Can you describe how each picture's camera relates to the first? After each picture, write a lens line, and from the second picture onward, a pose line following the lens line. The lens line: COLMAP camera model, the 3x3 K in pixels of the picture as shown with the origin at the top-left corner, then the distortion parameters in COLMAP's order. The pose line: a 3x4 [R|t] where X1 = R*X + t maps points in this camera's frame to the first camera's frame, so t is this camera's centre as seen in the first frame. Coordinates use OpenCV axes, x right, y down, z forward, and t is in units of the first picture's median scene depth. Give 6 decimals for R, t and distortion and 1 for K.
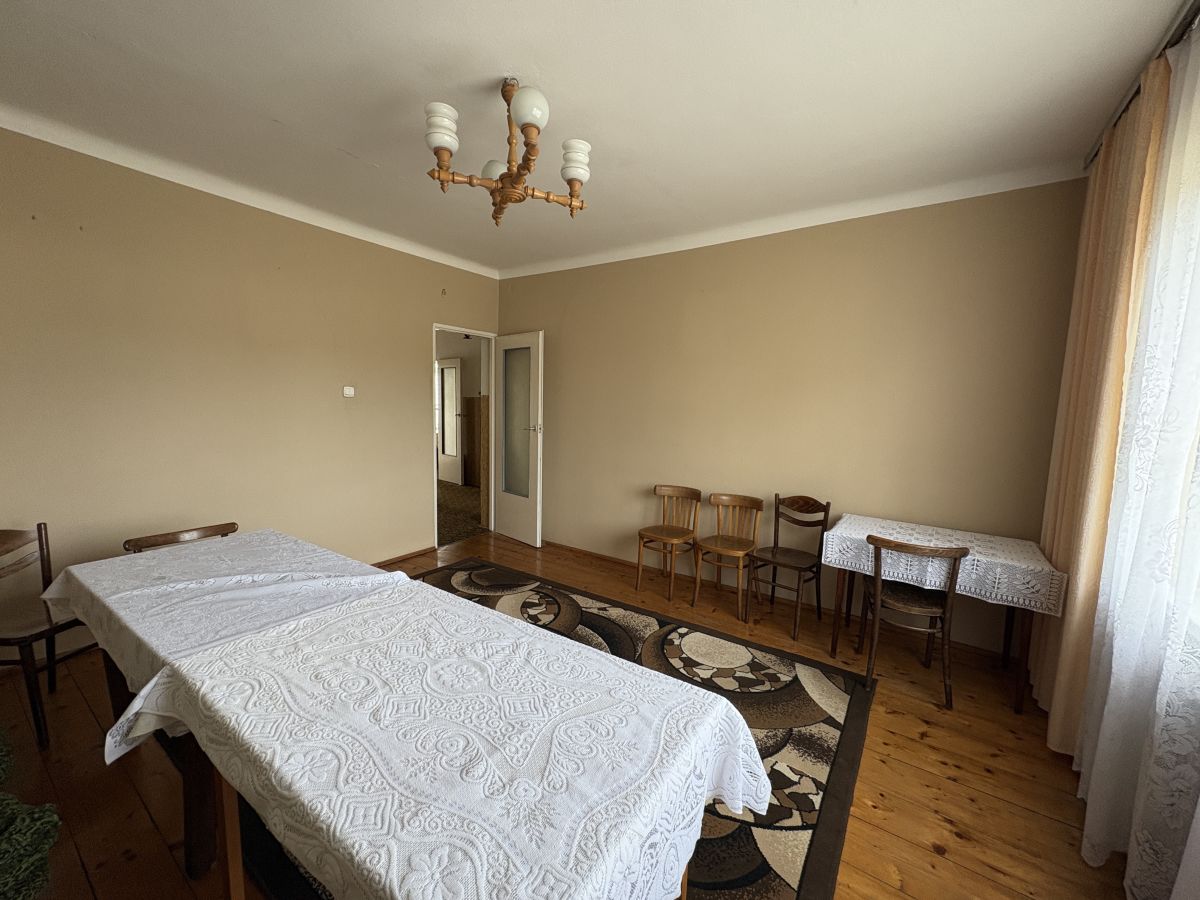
lens RADIAL K [[482.6, 0, 599.2], [0, 482.6, 452.8], [0, 0, 1]] dist [0.003049, 0.000575]
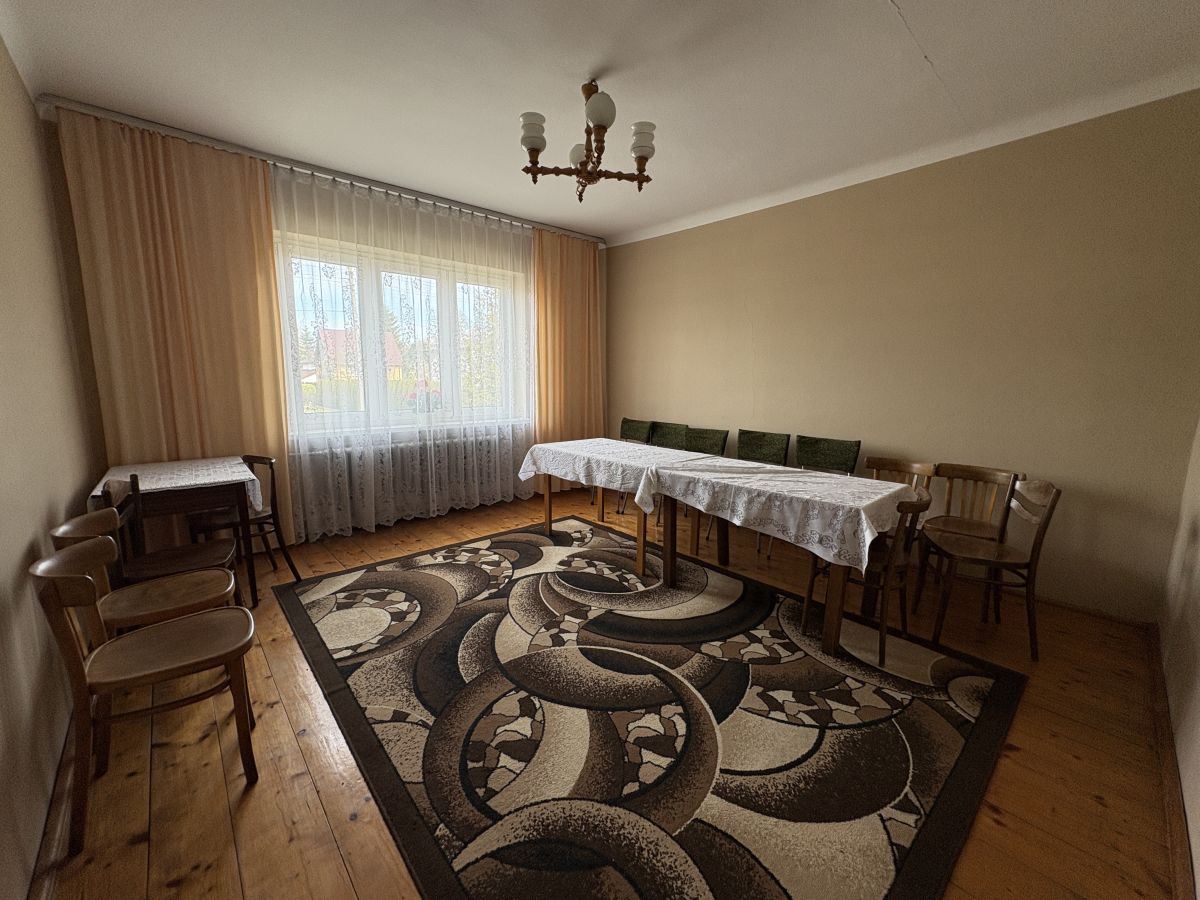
lens RADIAL K [[482.6, 0, 602.0], [0, 482.6, 447.3], [0, 0, 1]] dist [0.003049, 0.000575]
pose [[-0.973694, -0.064819, 0.218447, -0.383242], [-0.007132, 0.966886, 0.255108, -0.135059], [-0.227749, 0.246839, -0.941914, 1.683288]]
